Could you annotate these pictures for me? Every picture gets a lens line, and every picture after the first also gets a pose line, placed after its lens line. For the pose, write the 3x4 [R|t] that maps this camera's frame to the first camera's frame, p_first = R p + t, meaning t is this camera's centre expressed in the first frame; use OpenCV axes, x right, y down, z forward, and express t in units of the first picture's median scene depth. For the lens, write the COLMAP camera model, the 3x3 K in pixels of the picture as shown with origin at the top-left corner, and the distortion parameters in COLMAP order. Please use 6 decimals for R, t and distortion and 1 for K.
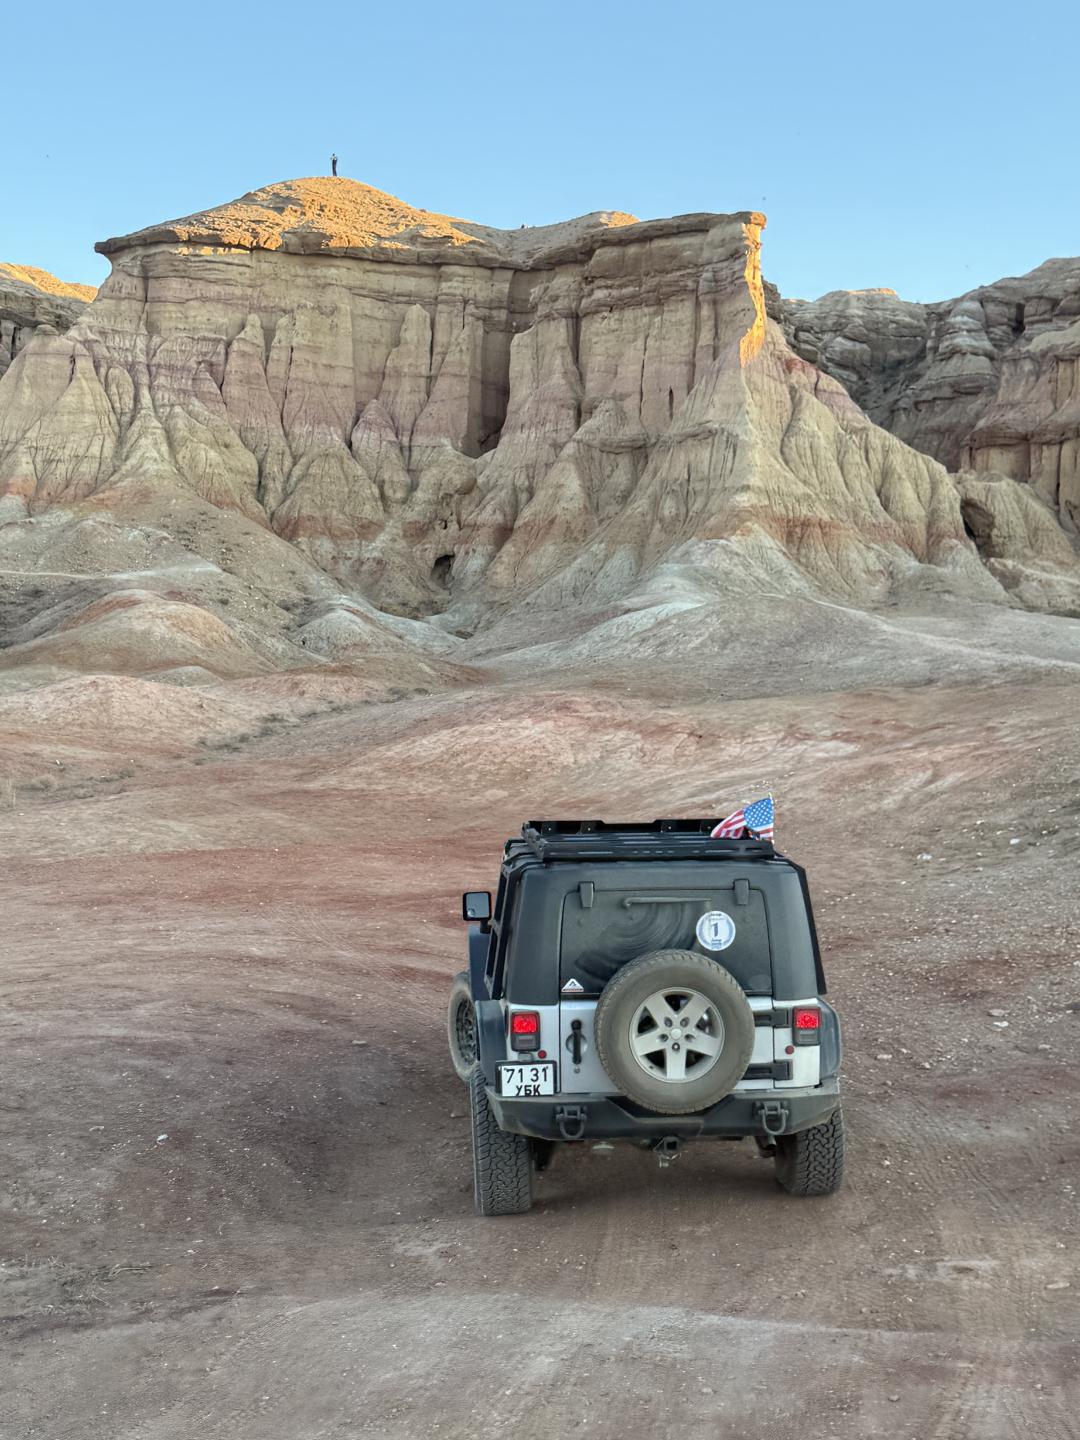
lens RADIAL K [[2004.0, 0, 555.1], [0, 2004.0, 711.7], [0, 0, 1]] dist [0.137024, -0.062155]
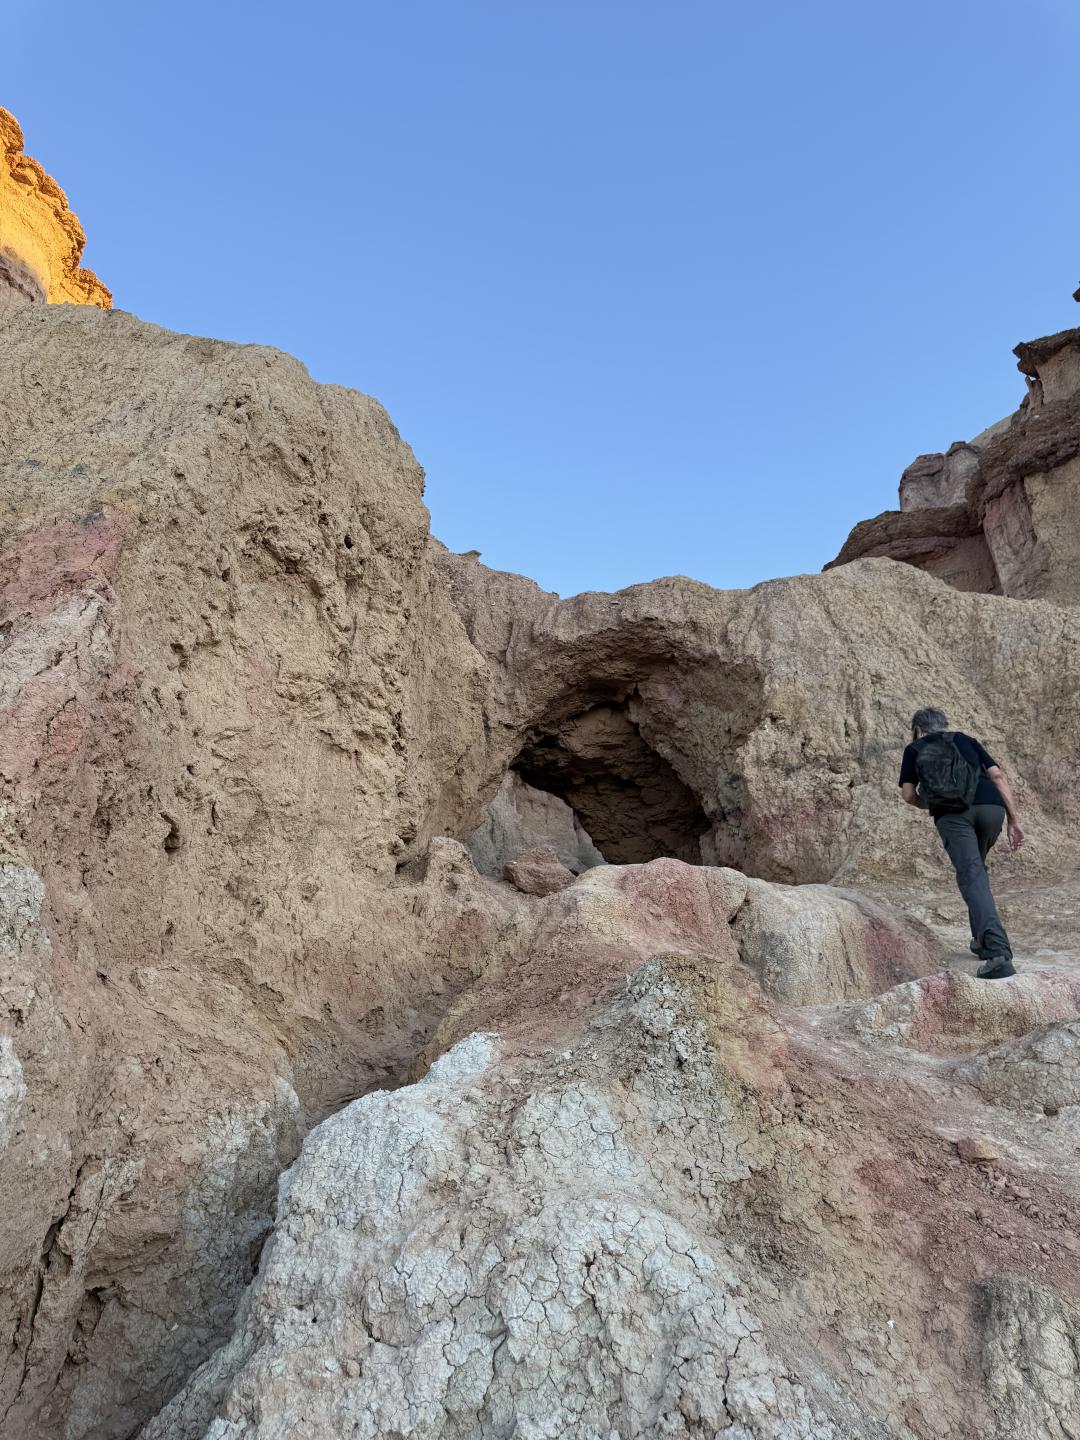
lens RADIAL K [[996.8, 0, 539.5], [0, 996.8, 695.4], [0, 0, 1]] dist [0.105074, -0.099149]
pose [[0.956471, -0.160012, -0.244048, 0.218133], [0.044851, 0.906942, -0.418862, -0.060677], [0.288360, 0.389683, 0.874640, 0.917382]]
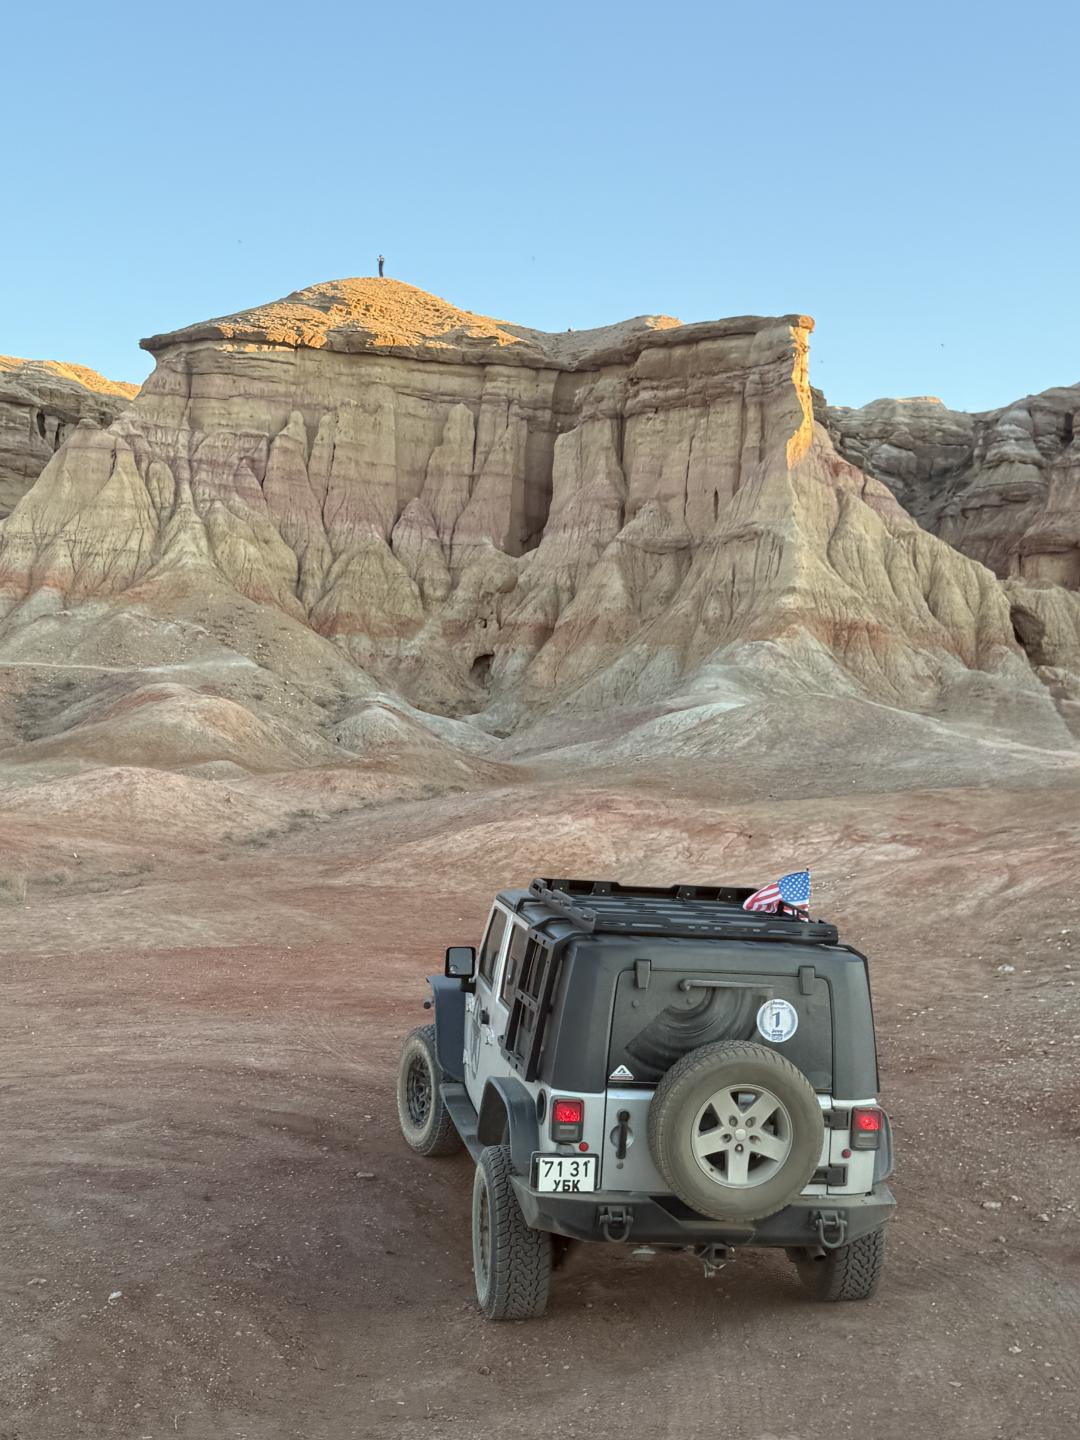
lens RADIAL K [[2007.2, 0, 565.7], [0, 2007.2, 715.4], [0, 0, 1]] dist [0.132762, 0.065185]
pose [[0.999785, 0.015176, -0.014115, -0.000633], [-0.015881, 0.998559, -0.051265, 0.001766], [0.013317, 0.051478, 0.998585, 0.017845]]
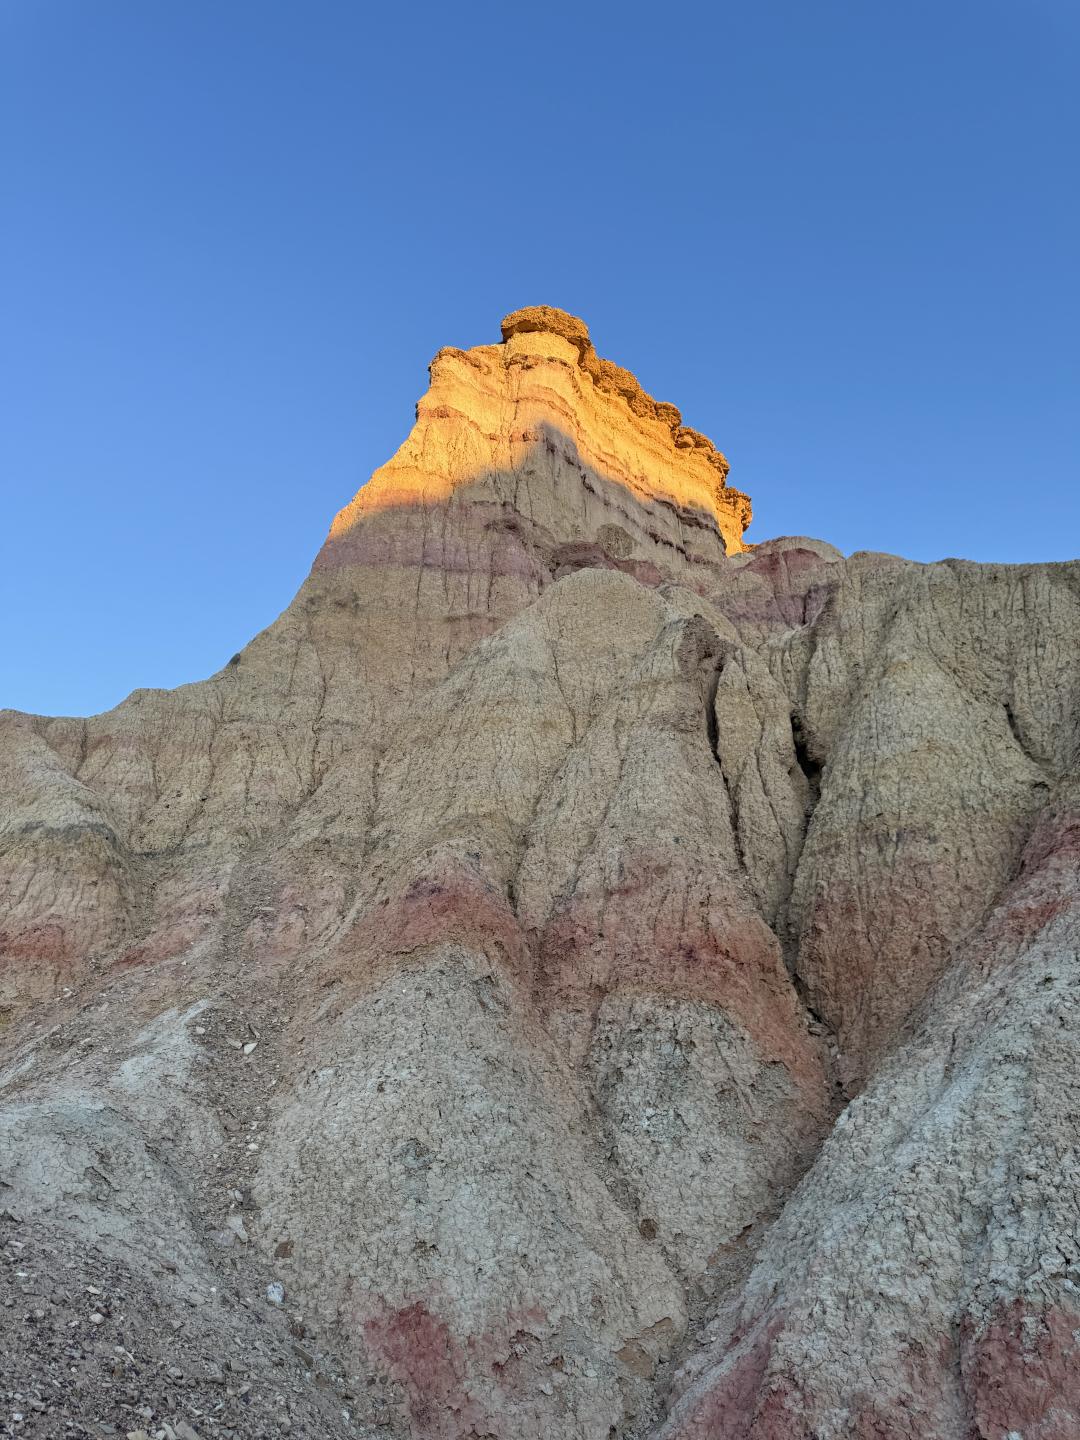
lens RADIAL K [[1007.0, 0, 534.9], [0, 1007.0, 710.8], [0, 0, 1]] dist [0.105602, -0.135936]
pose [[0.637547, -0.400726, -0.657992, 0.206423], [0.035799, 0.868565, -0.494281, -0.058002], [0.769580, 0.291572, 0.568096, 0.871426]]
